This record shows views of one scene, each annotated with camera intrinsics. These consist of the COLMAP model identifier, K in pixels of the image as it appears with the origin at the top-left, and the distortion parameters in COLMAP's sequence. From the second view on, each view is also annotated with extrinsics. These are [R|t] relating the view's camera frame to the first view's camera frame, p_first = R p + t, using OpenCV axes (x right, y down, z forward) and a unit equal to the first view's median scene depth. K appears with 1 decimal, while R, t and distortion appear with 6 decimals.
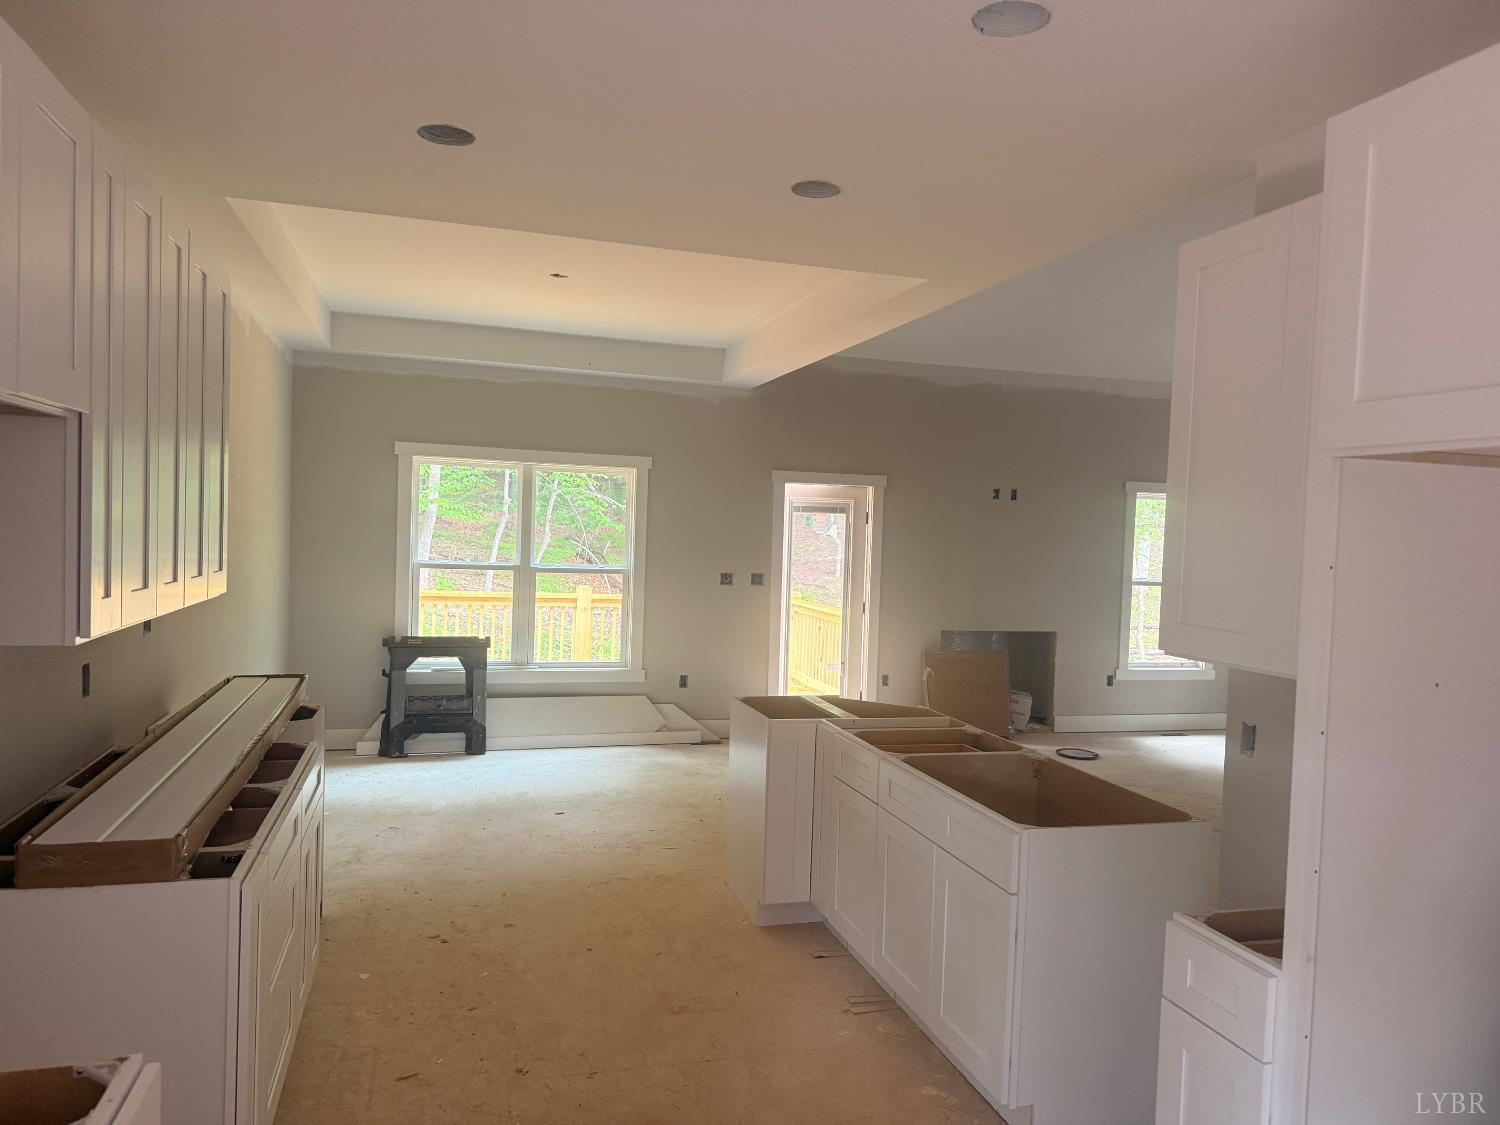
lens RADIAL K [[1022.4, 0, 750.0], [0, 1022.4, 562.5], [0, 0, 1]] dist [0.122888, -0.000090]
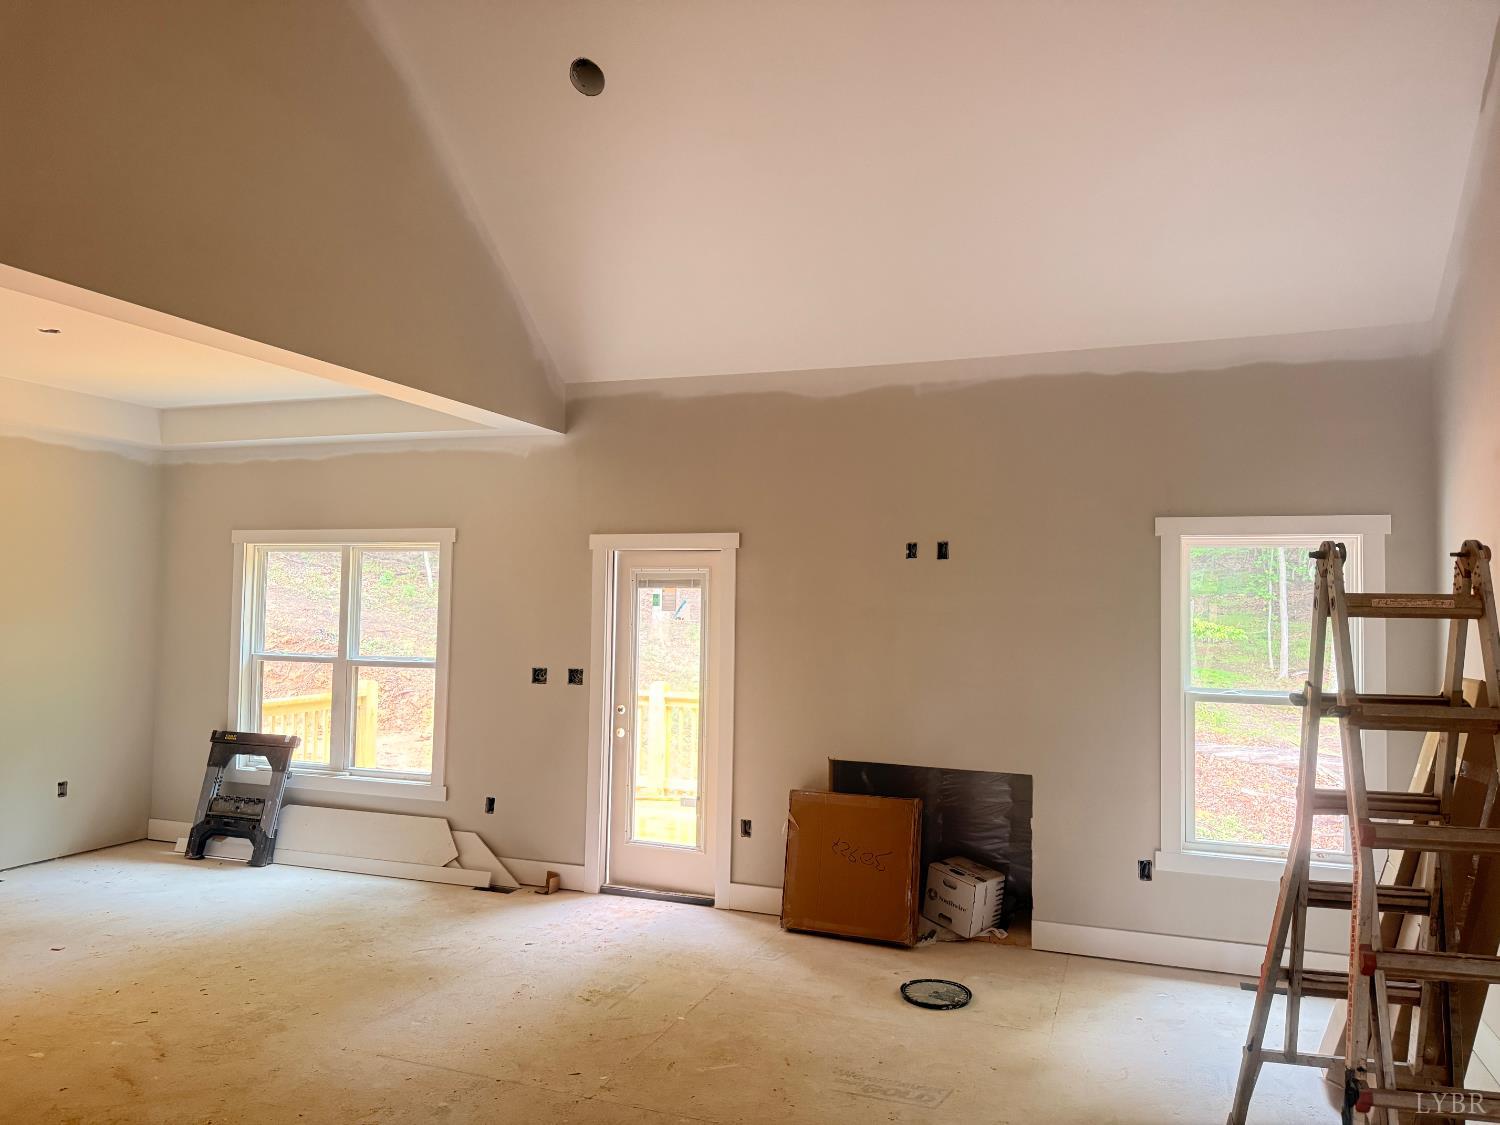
lens RADIAL K [[1021.8, 0, 750.0], [0, 1021.8, 562.5], [0, 0, 1]] dist [0.109883, -0.142499]
pose [[0.806561, -0.048395, -0.589167, 0.577142], [-0.007407, 0.995738, -0.091932, 0.000872], [0.591105, 0.078513, 0.802765, 0.456106]]
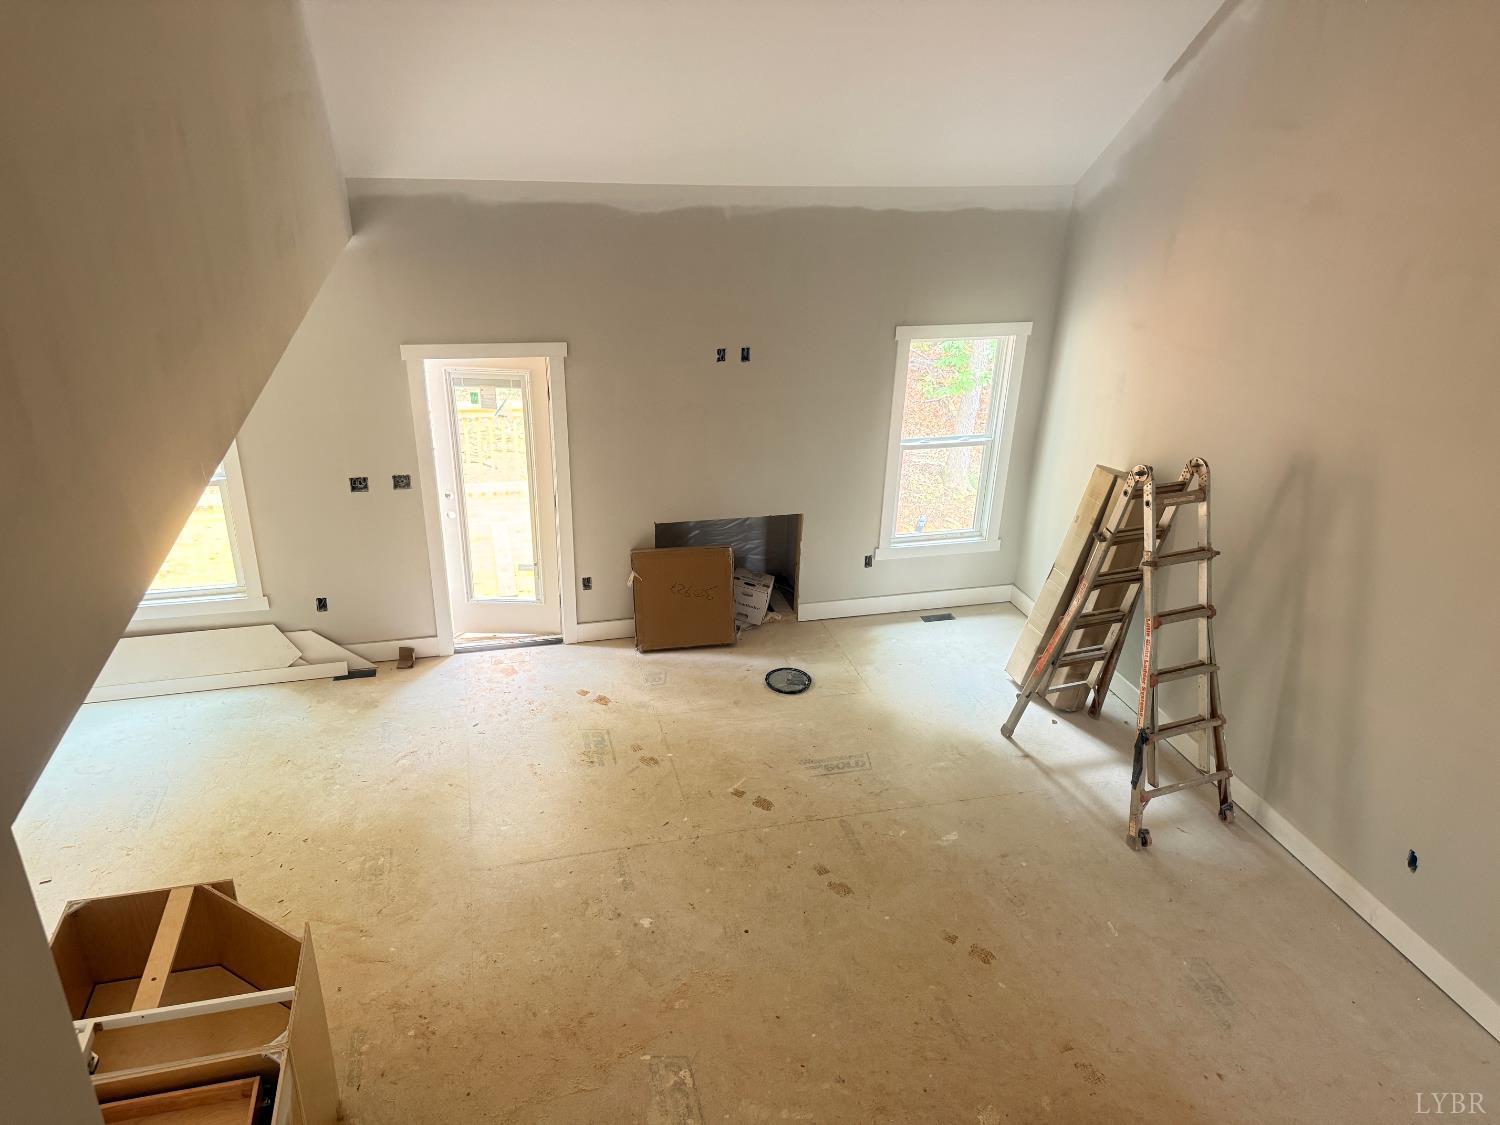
lens RADIAL K [[1014.9, 0, 750.0], [0, 1014.9, 562.5], [0, 0, 1]] dist [0.098586, -0.000760]
pose [[0.999627, 0.003781, -0.027062, 0.304266], [0.006544, 0.928430, 0.371450, -0.223803], [0.026530, -0.371488, 0.928058, 0.240007]]
